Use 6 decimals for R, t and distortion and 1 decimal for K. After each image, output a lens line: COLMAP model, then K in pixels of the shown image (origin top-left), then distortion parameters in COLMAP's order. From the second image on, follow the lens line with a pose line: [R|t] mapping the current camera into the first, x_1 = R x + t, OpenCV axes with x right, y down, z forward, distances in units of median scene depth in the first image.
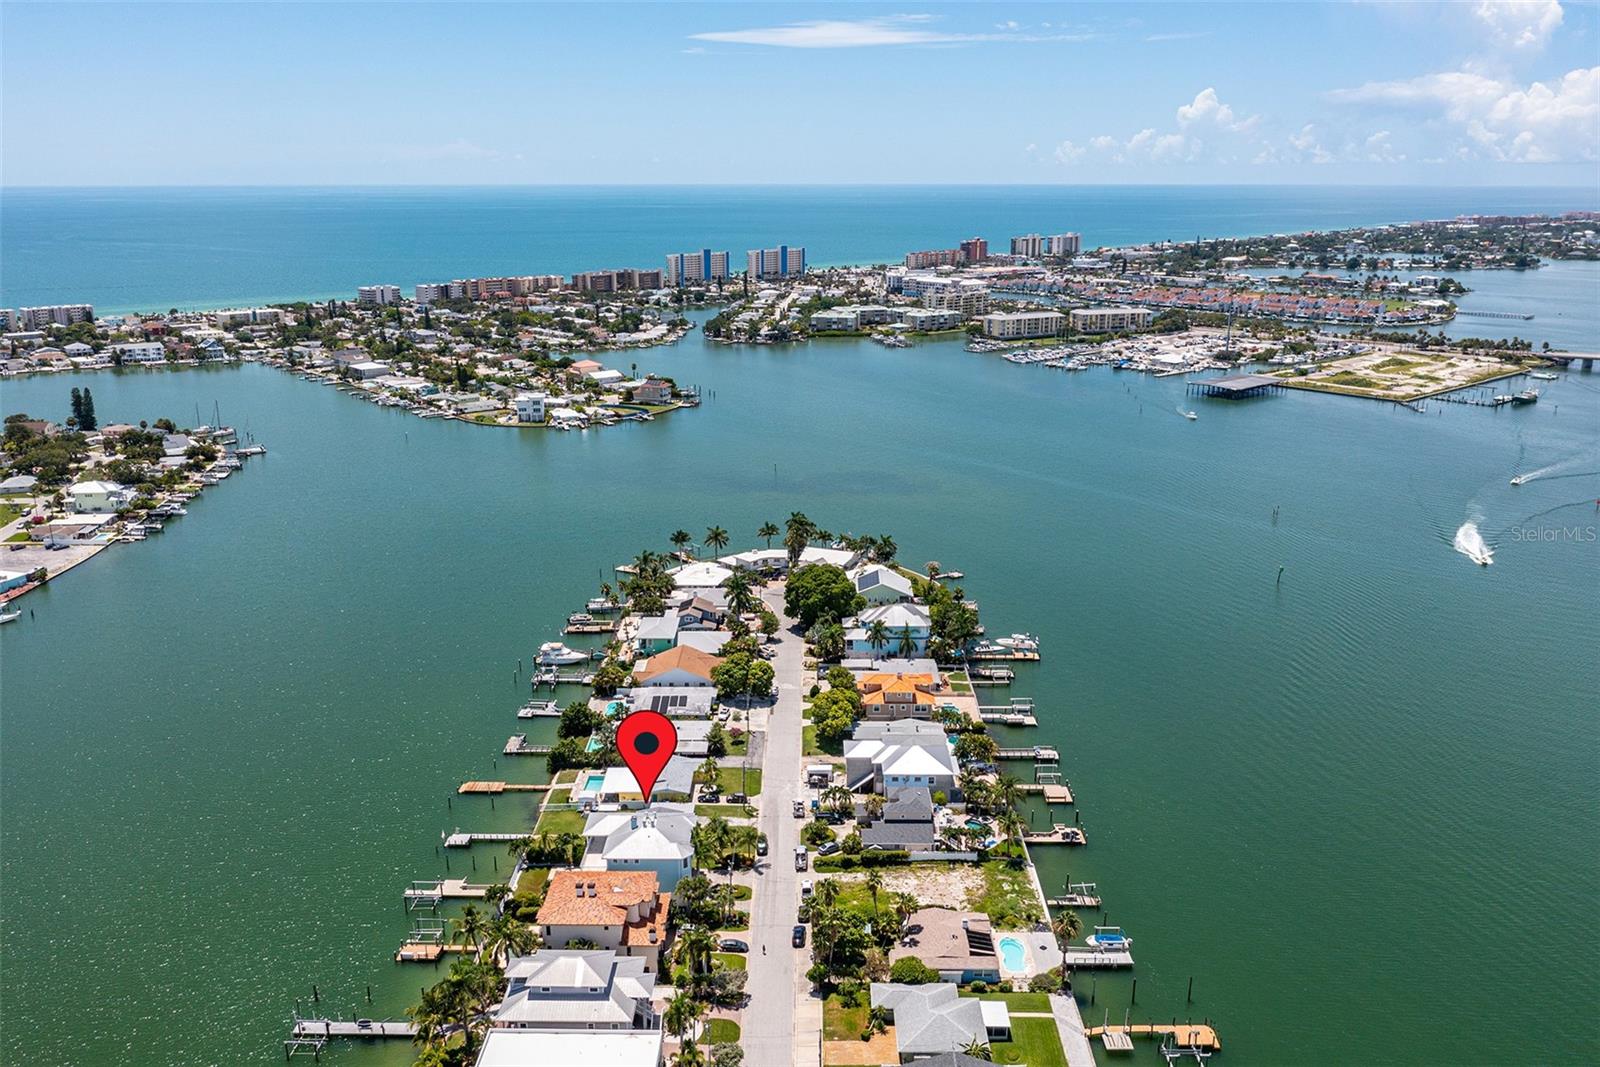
lens RADIAL K [[1263.3, 0, 797.8], [0, 1263.3, 540.3], [0, 0, 1]] dist [-0.014935, 0.000381]
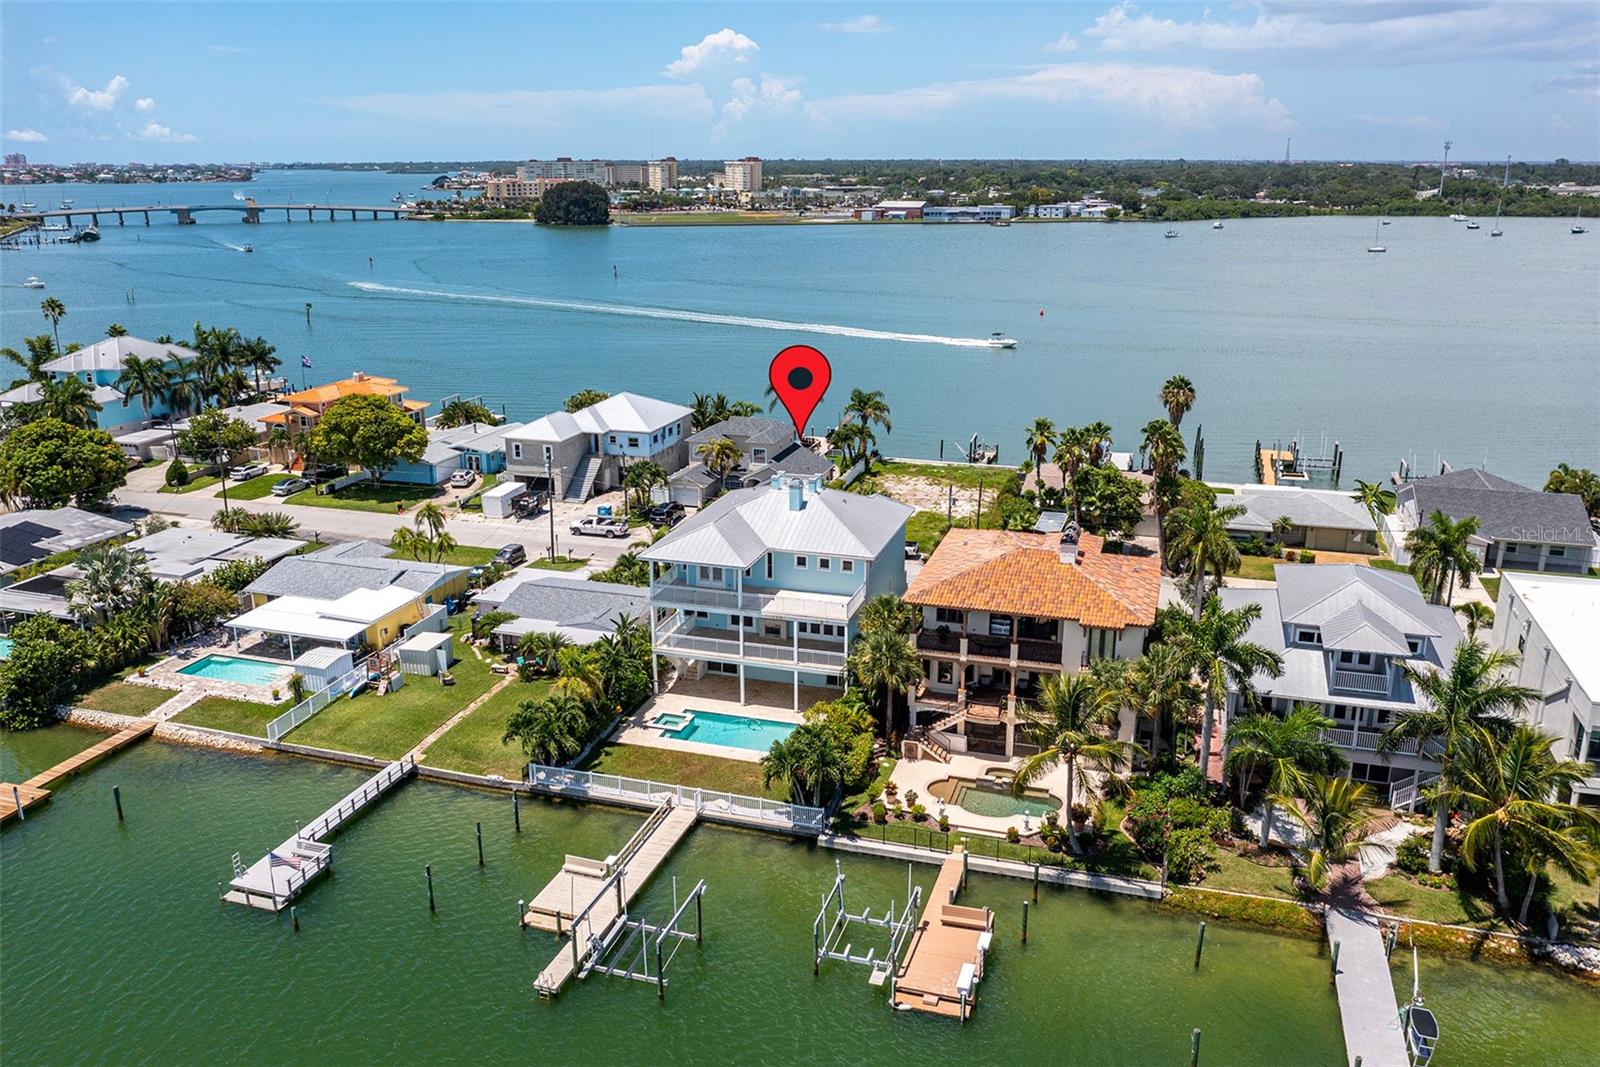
lens RADIAL K [[1263.3, 0, 797.8], [0, 1263.3, 540.3], [0, 0, 1]] dist [-0.014935, 0.000381]
pose [[0.286774, -0.274319, 0.917883, -0.163176], [0.262895, 0.943878, 0.199951, 0.047410], [-0.921220, 0.183966, 0.342797, 0.265781]]
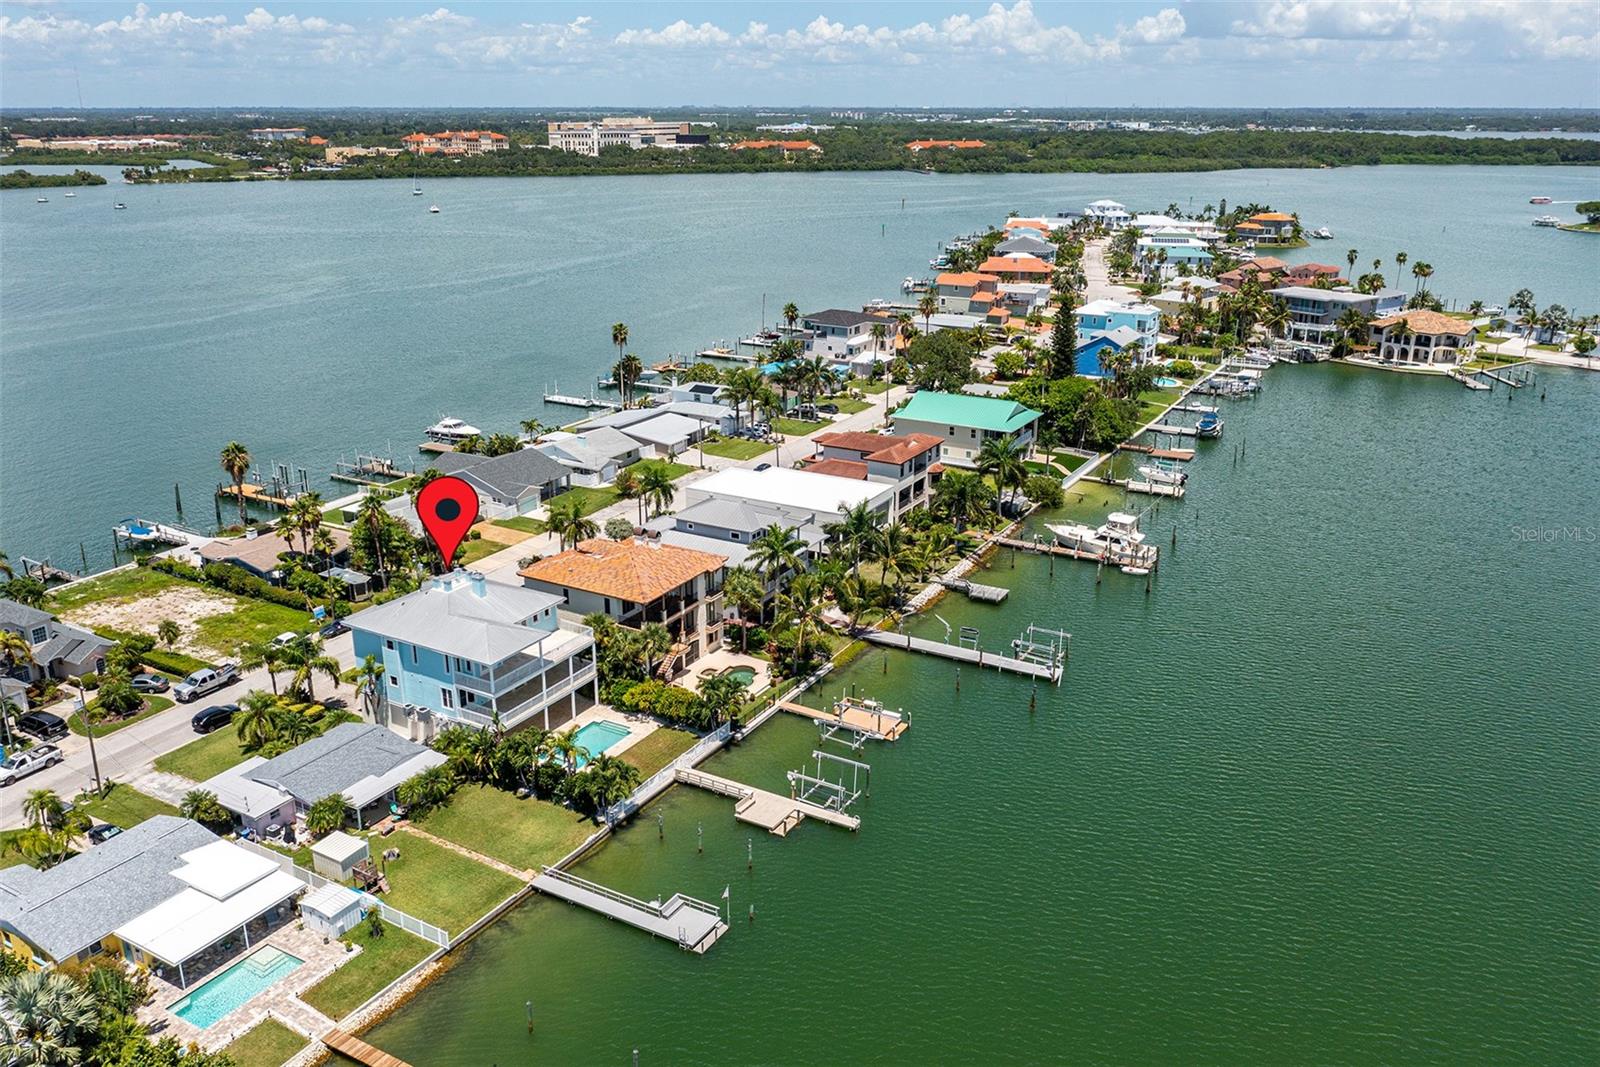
lens RADIAL K [[1281.3, 0, 800.0], [0, 1281.3, 533.5], [0, 0, 1]] dist [-0.015692, -0.000187]
pose [[-0.877984, -0.153234, 0.453501, -0.156437], [0.127949, 0.837788, 0.530792, -0.023181], [-0.461273, 0.524052, -0.715959, 0.411155]]
